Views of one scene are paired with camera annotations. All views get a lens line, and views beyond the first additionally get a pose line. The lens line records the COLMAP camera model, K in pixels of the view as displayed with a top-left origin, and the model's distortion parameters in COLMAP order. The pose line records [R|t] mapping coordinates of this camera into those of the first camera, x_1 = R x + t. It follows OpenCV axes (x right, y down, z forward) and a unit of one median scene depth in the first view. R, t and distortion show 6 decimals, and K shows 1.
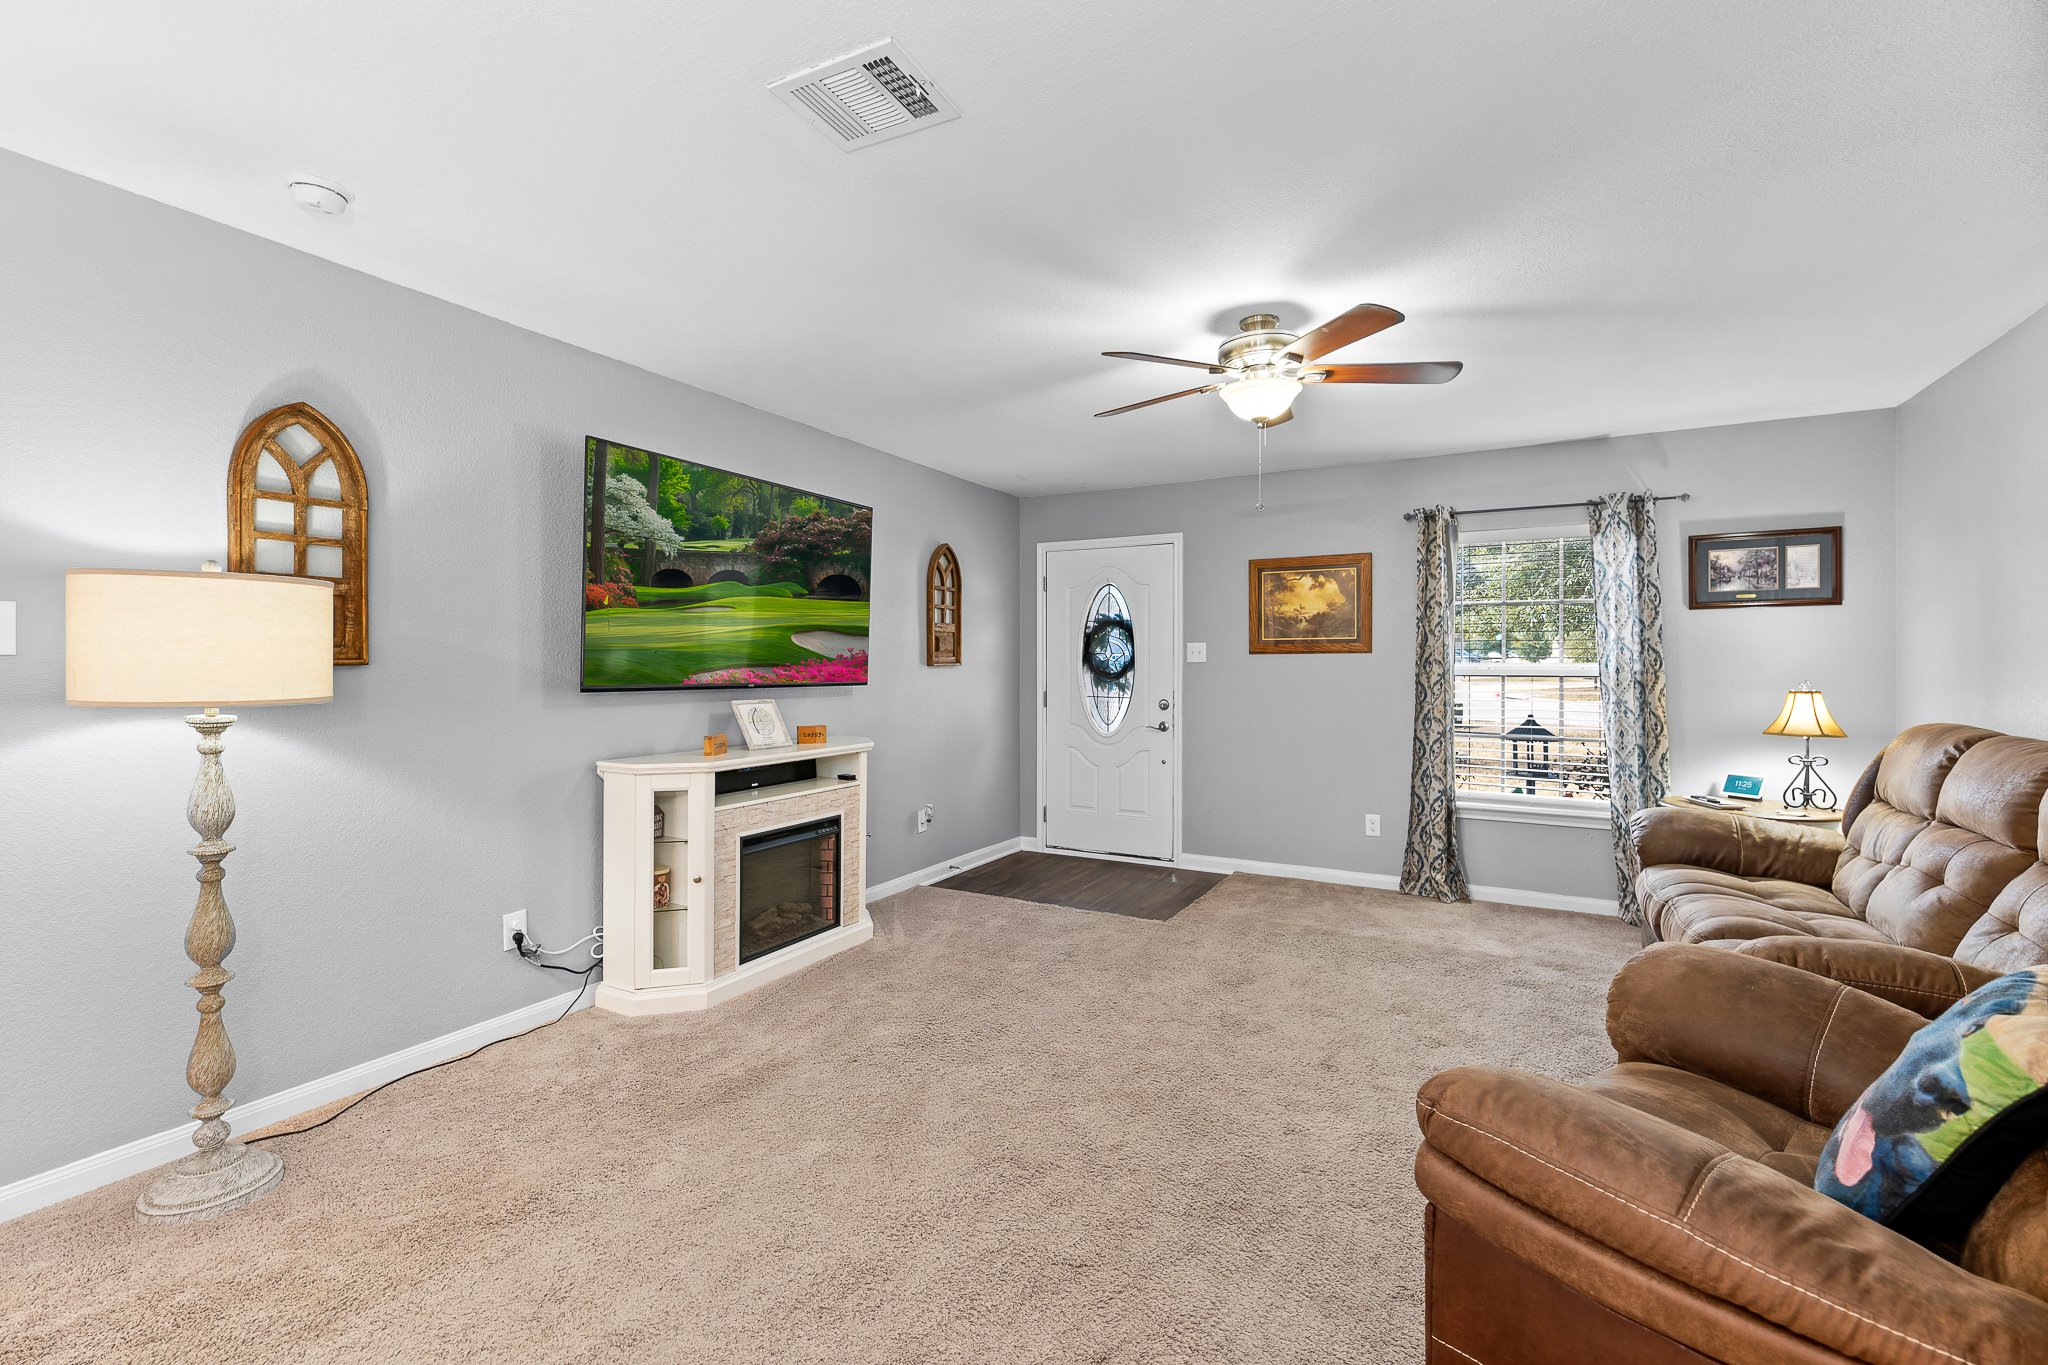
lens RADIAL K [[898.7, 0, 976.8], [0, 898.7, 662.2], [0, 0, 1]] dist [-0.001233, -0.000670]
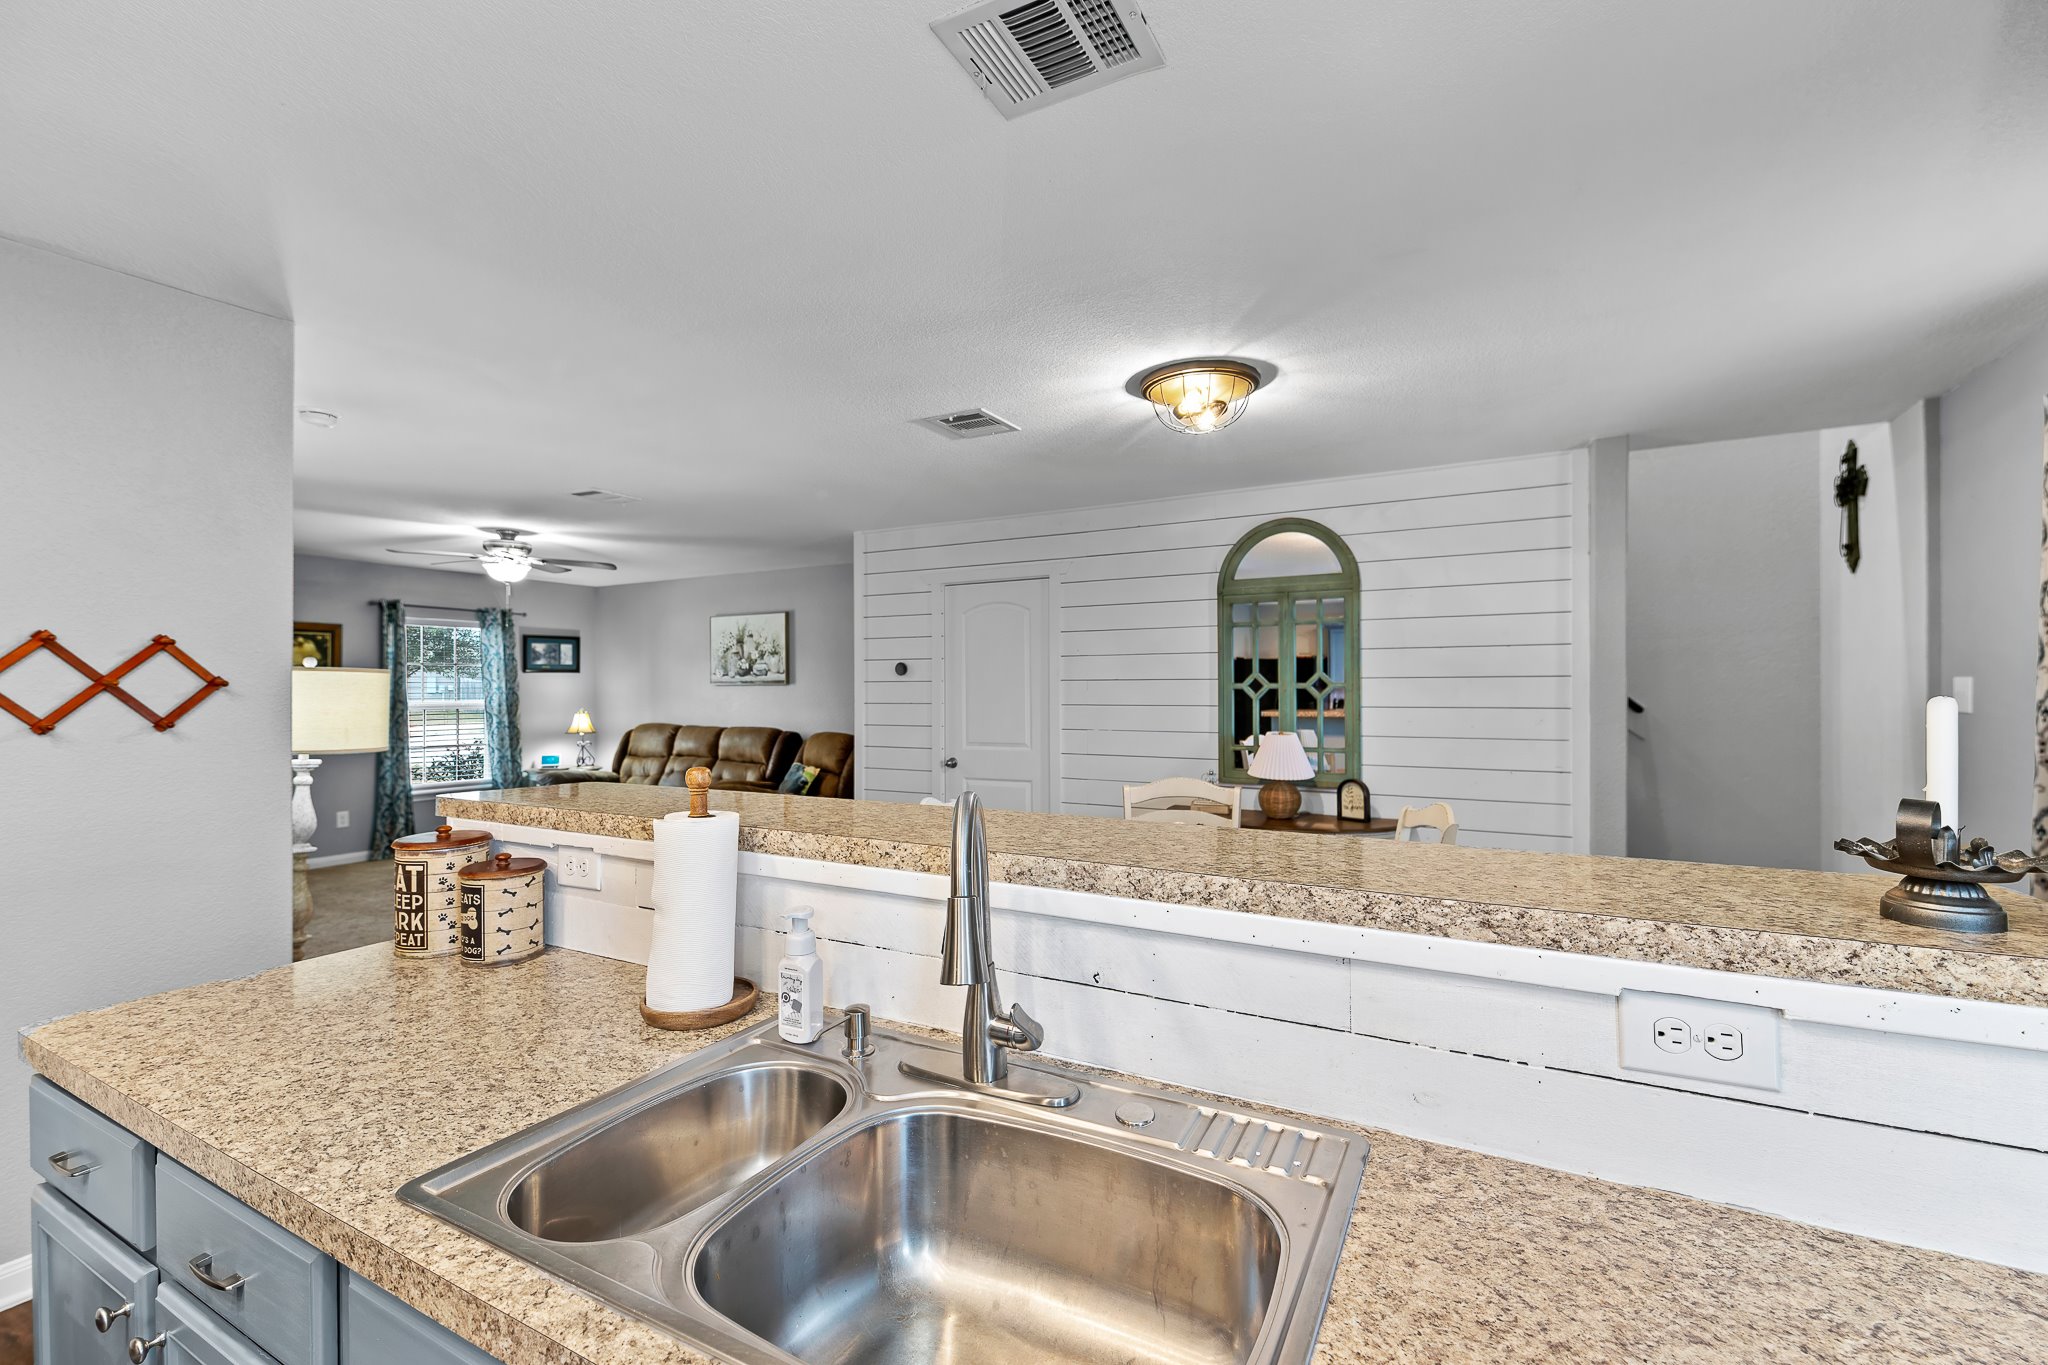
lens RADIAL K [[872.3, 0, 1024.0], [0, 872.3, 682.5], [0, 0, 1]] dist [-0.001113, -0.000074]
pose [[0.005375, 0.007330, 0.999959, -1.039519], [0.005519, 0.999958, -0.007359, -0.018011], [-0.999970, 0.005558, 0.005335, -0.075576]]
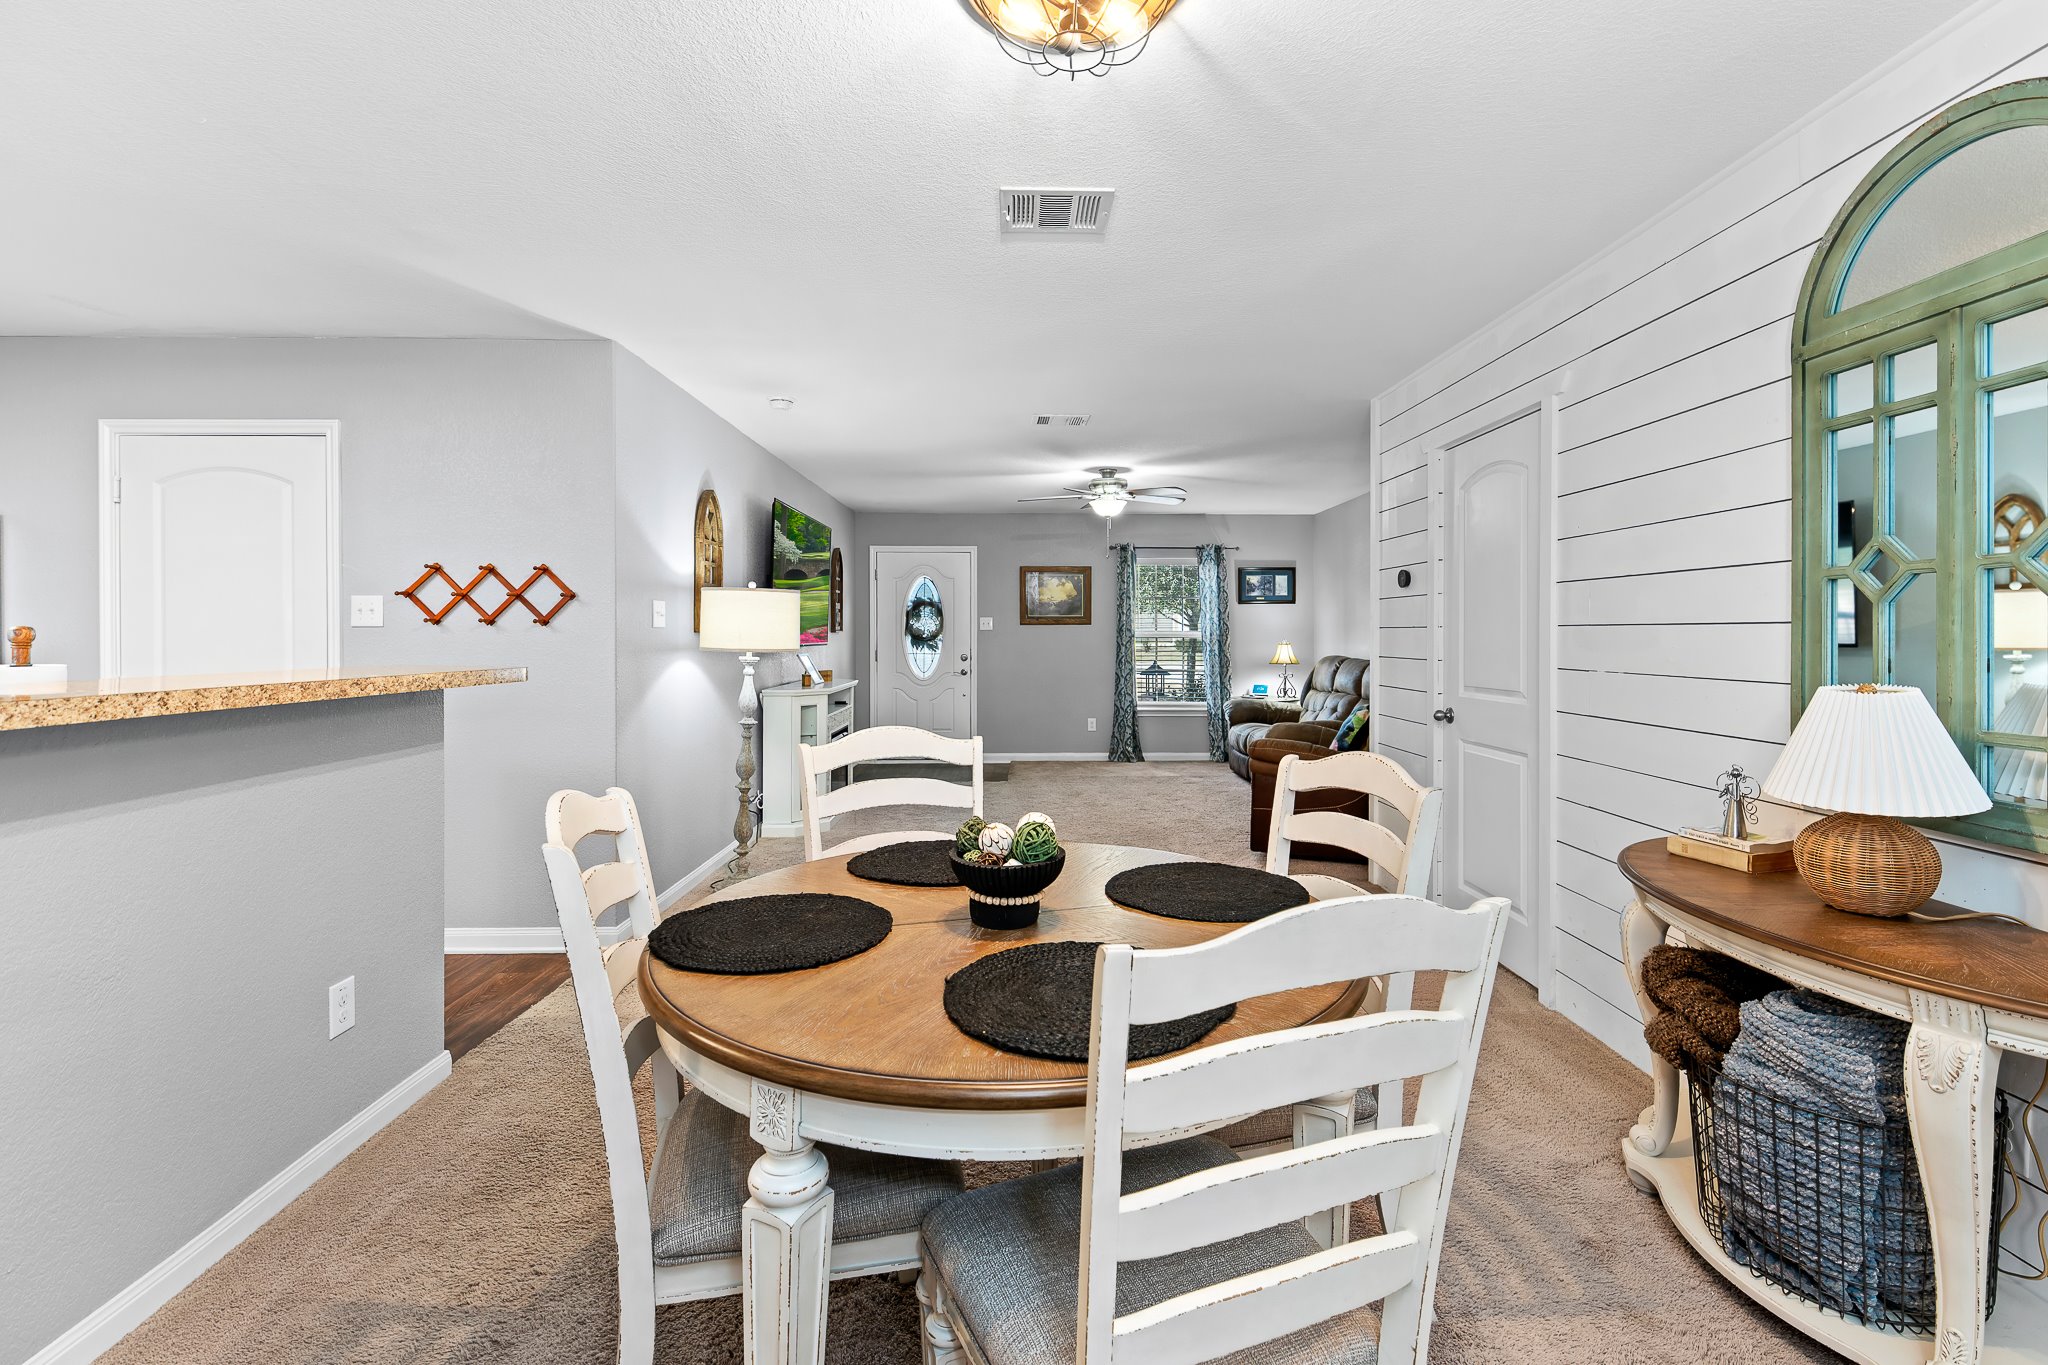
lens RADIAL K [[885.8, 0, 1023.8], [0, 885.8, 634.4], [0, 0, 1]] dist [-0.004970, -0.000275]
pose [[0.869287, 0.002001, 0.494303, -0.587104], [-0.002511, 0.999997, 0.000367, 0.008838], [-0.494301, -0.001560, 0.869289, -0.471731]]
